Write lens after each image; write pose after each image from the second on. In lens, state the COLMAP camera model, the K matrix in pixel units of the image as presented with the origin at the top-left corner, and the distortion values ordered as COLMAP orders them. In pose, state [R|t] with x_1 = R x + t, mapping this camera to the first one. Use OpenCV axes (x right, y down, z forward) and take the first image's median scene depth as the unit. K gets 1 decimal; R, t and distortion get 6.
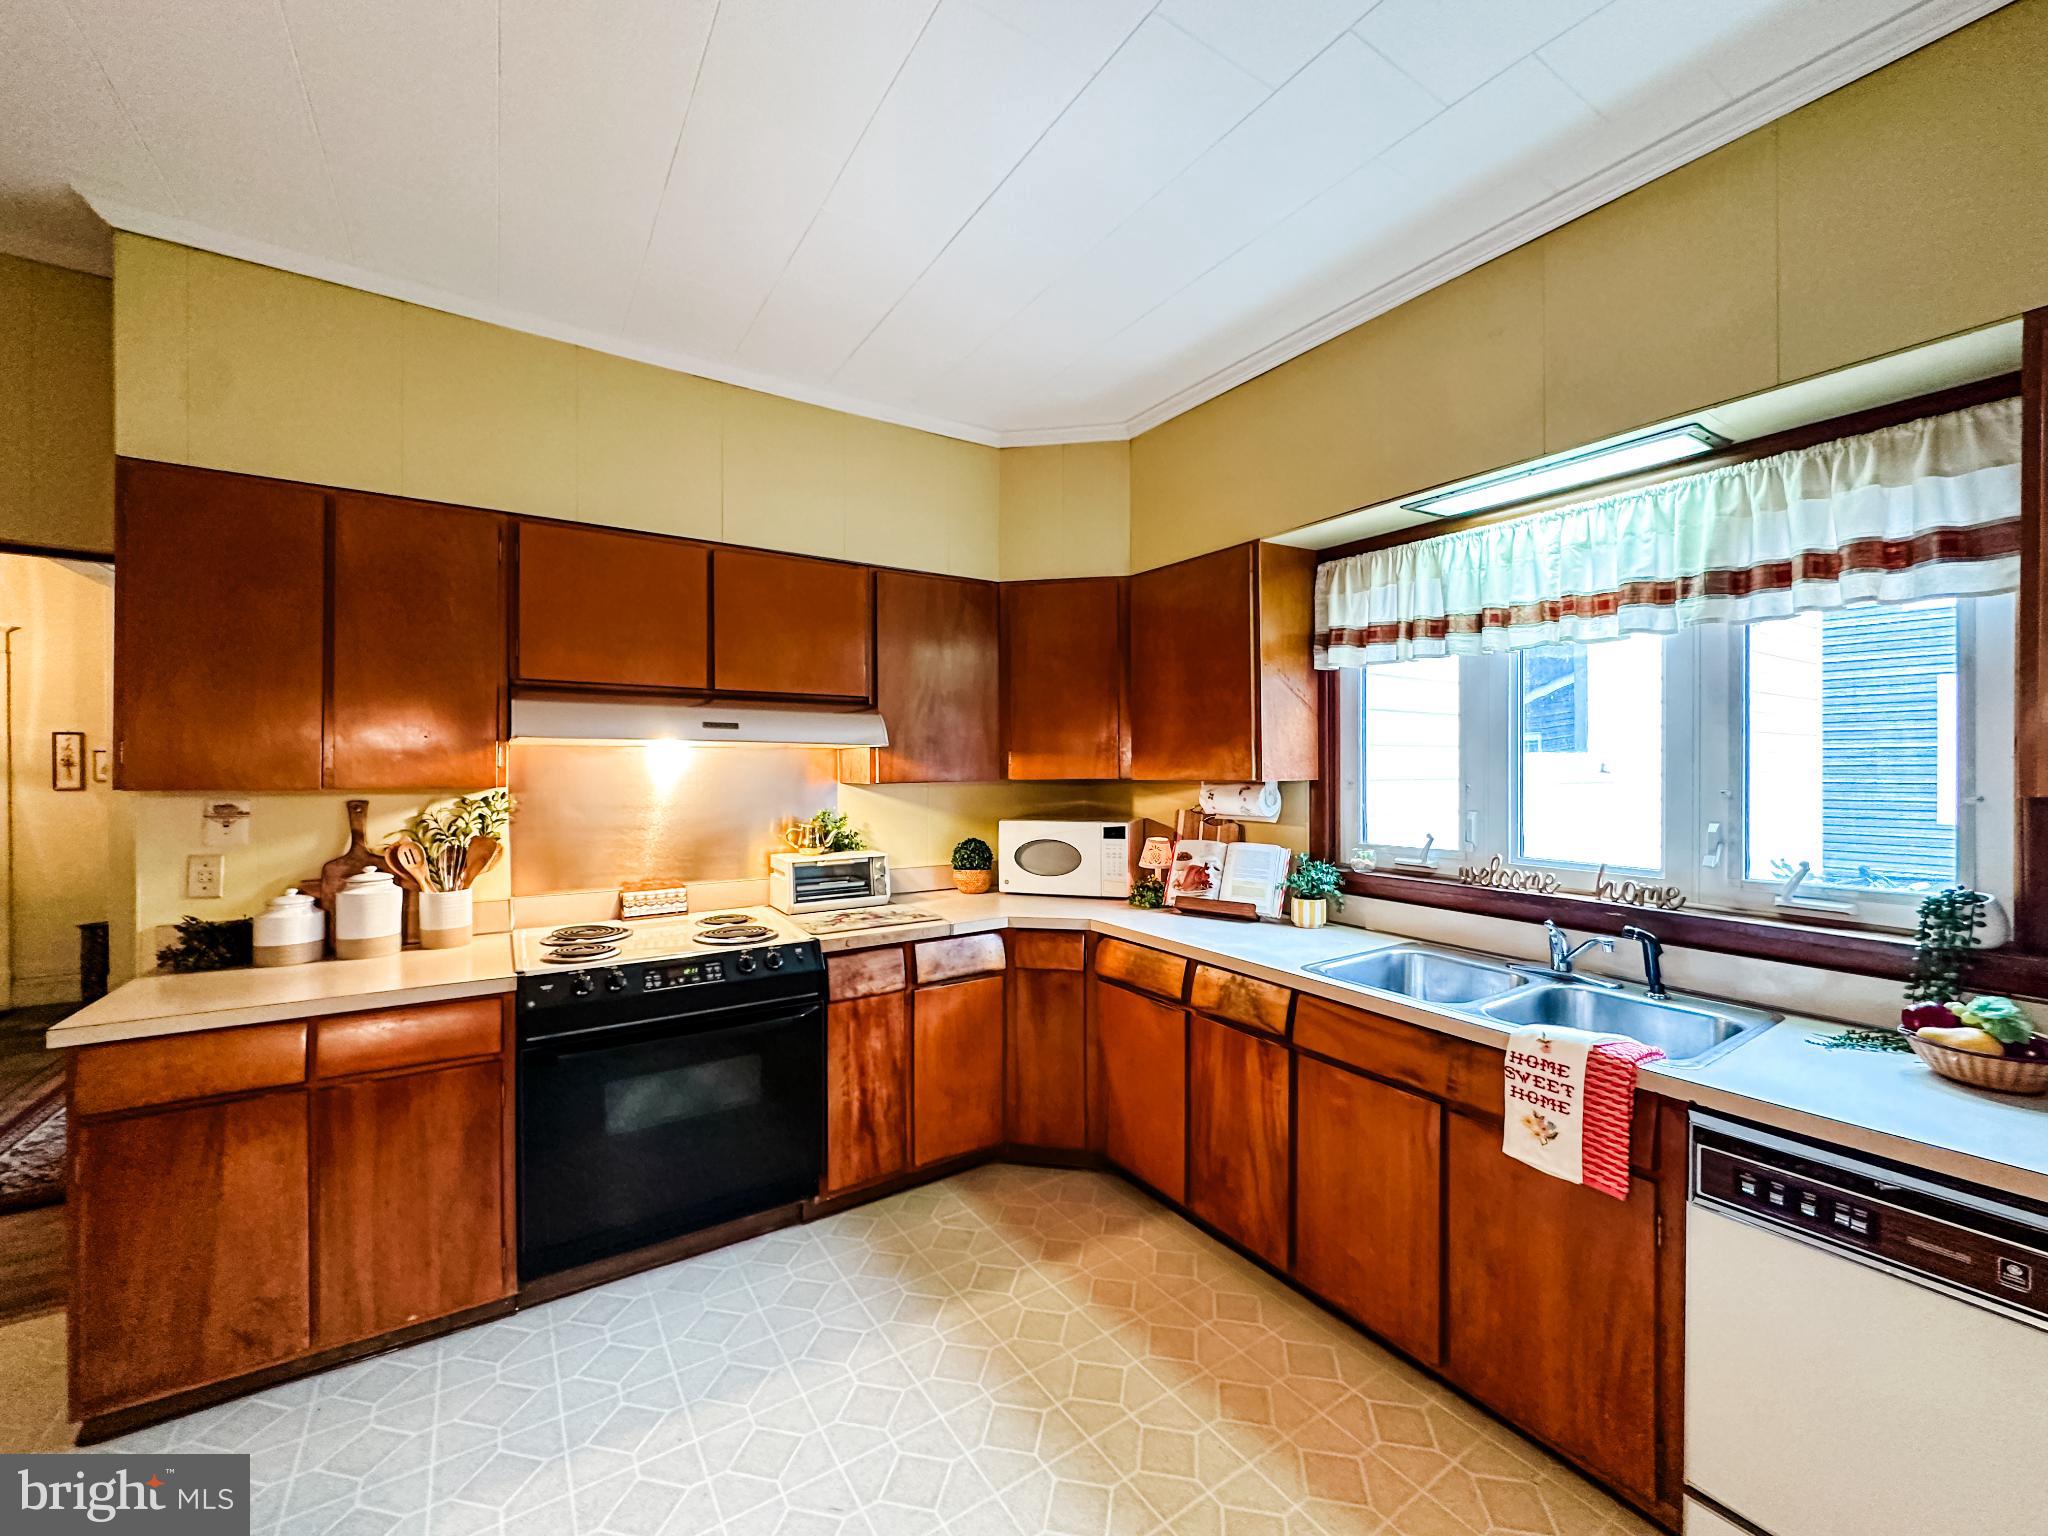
lens RADIAL K [[815.9, 0, 1025.9], [0, 815.9, 764.2], [0, 0, 1]] dist [-0.002413, 0.000226]
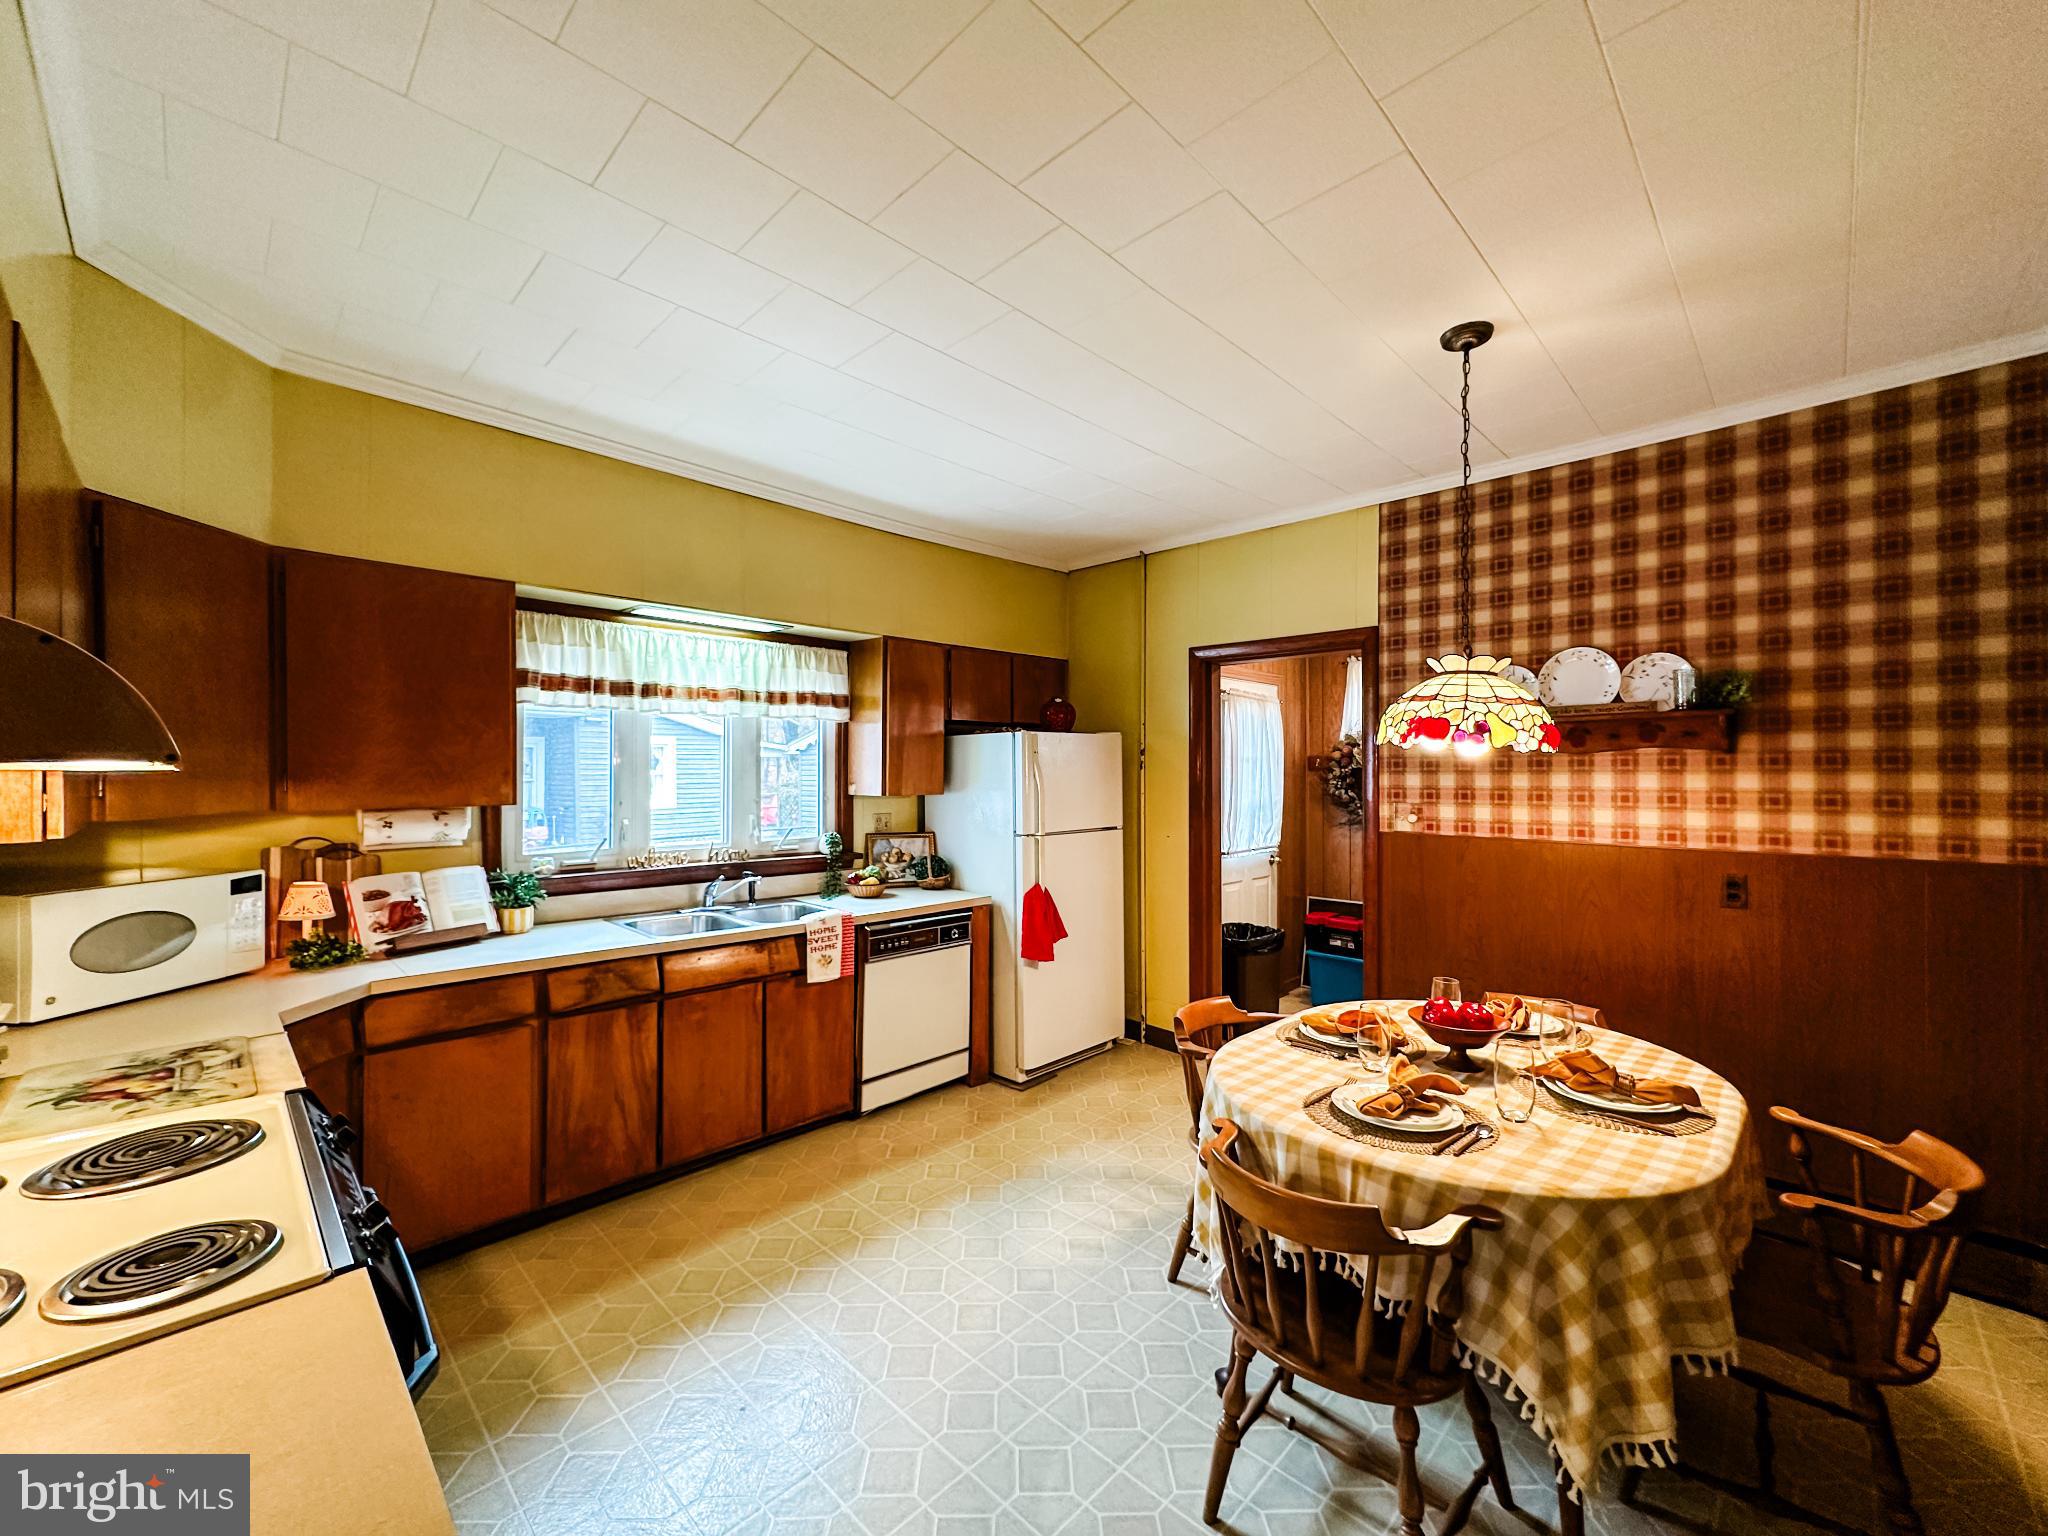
lens RADIAL K [[815.9, 0, 1025.9], [0, 815.9, 764.2], [0, 0, 1]] dist [-0.002413, 0.000226]
pose [[-0.214524, 0.010868, 0.976658, -0.972259], [-0.001622, 0.999933, -0.011483, -0.022679], [-0.976717, -0.004047, -0.214492, 0.600986]]
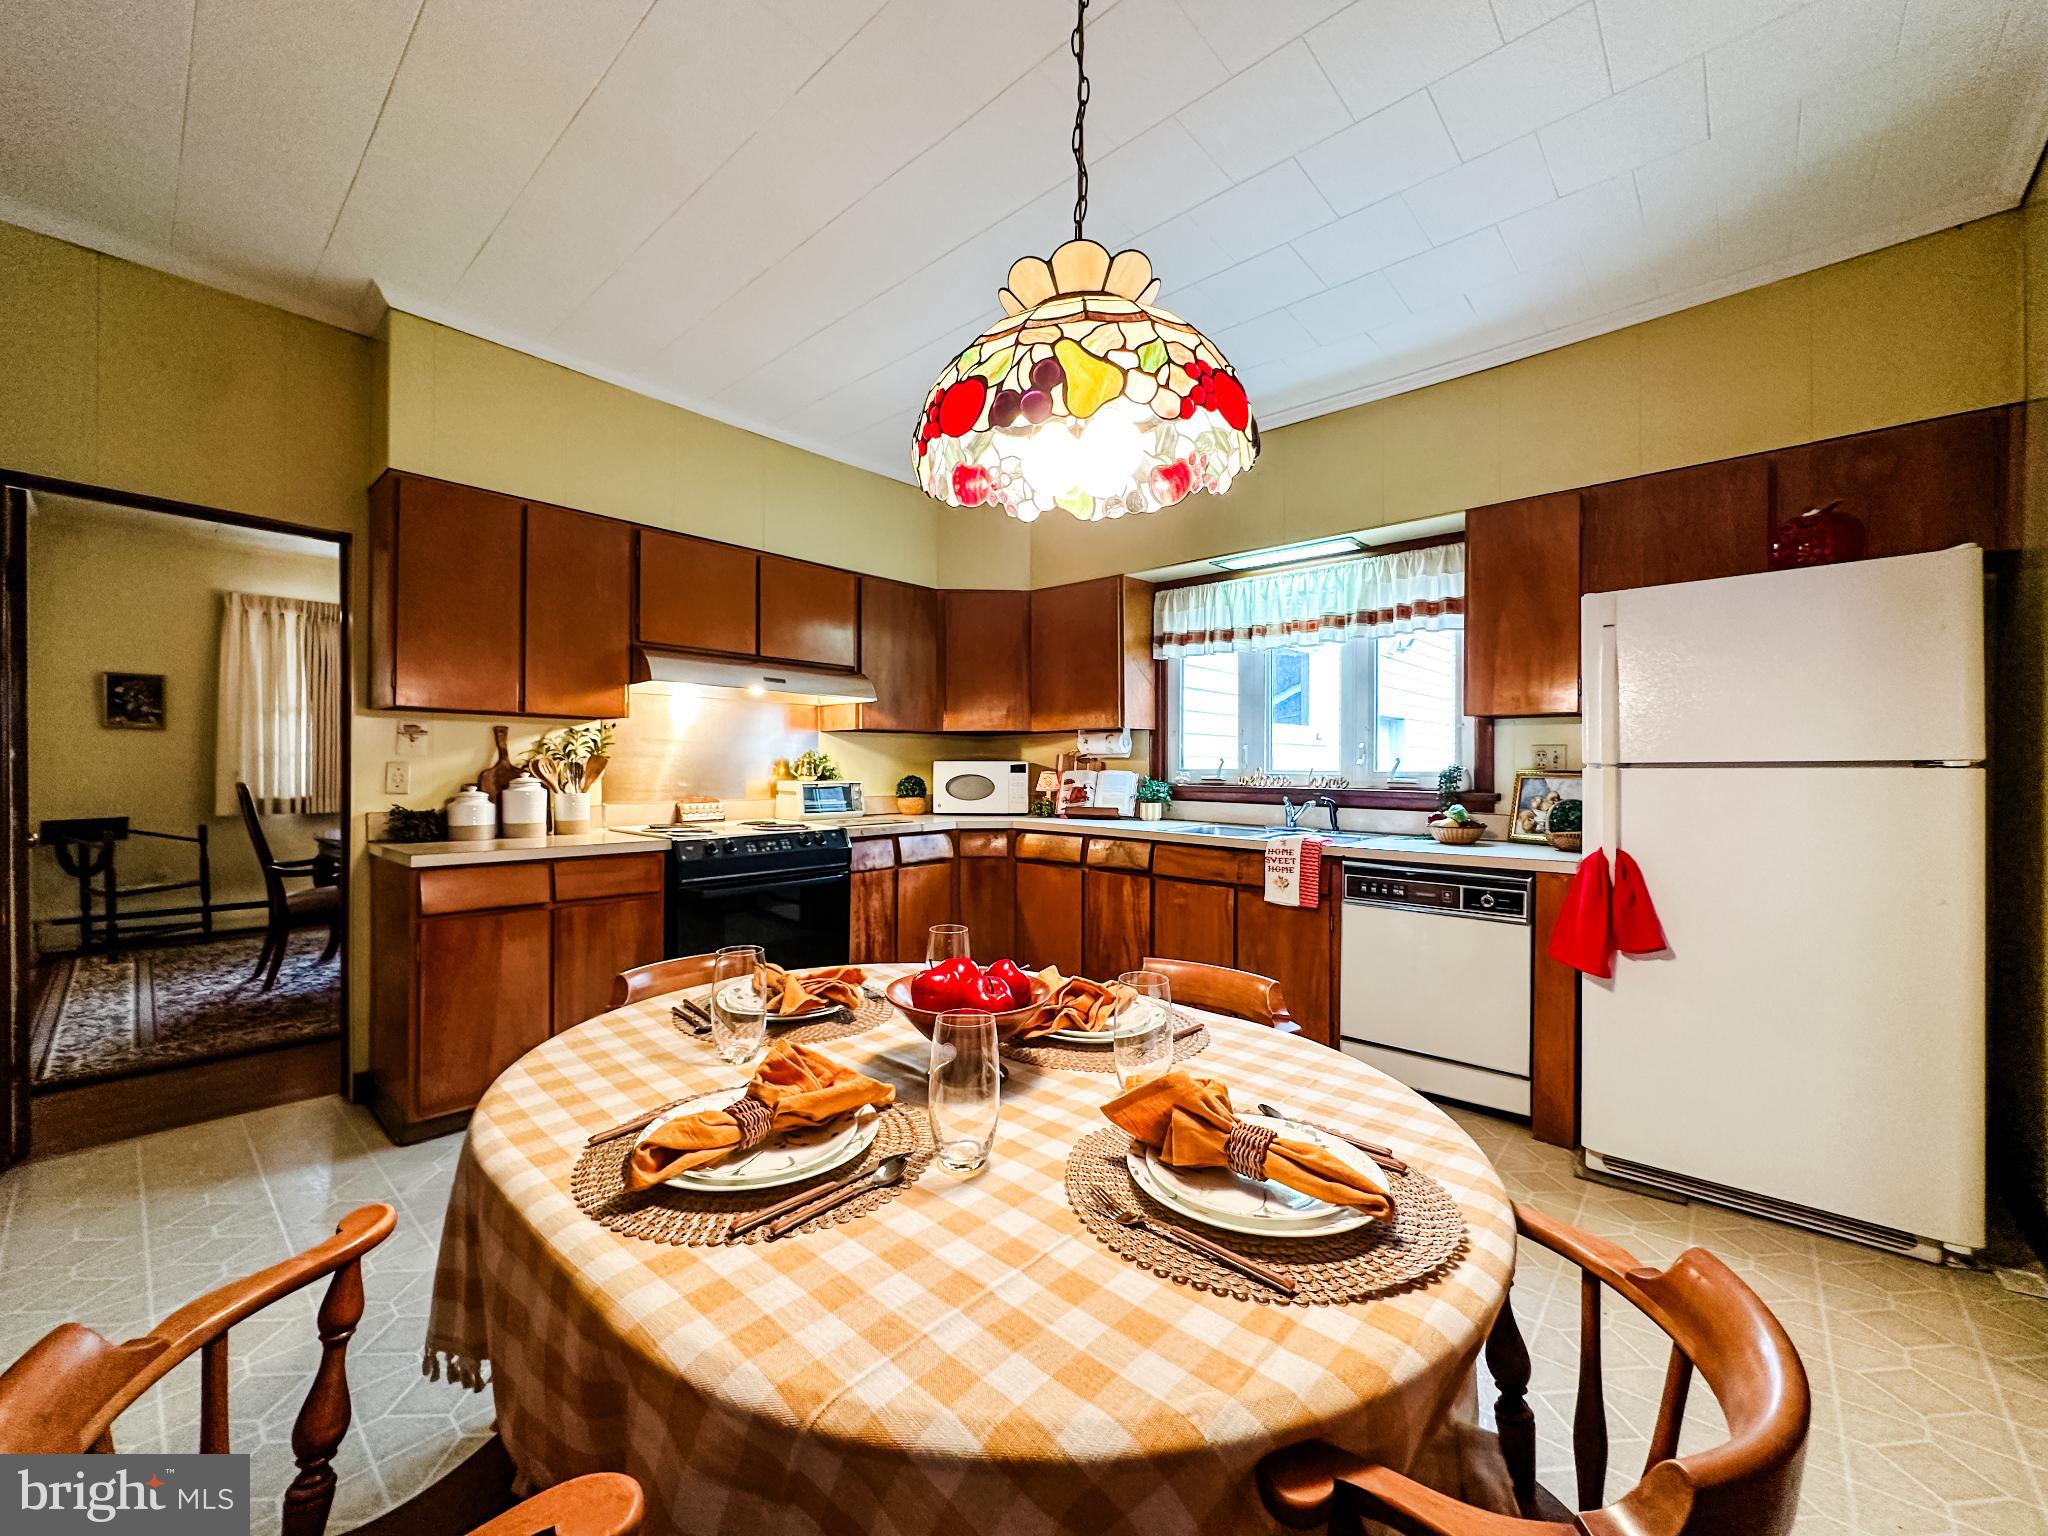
lens RADIAL K [[815.9, 0, 1025.9], [0, 815.9, 764.2], [0, 0, 1]] dist [-0.002413, 0.000226]
pose [[0.965676, 0.005332, 0.259694, -0.321087], [-0.004862, 0.999985, -0.002450, 0.101936], [-0.259703, 0.001104, 0.965688, -0.499851]]
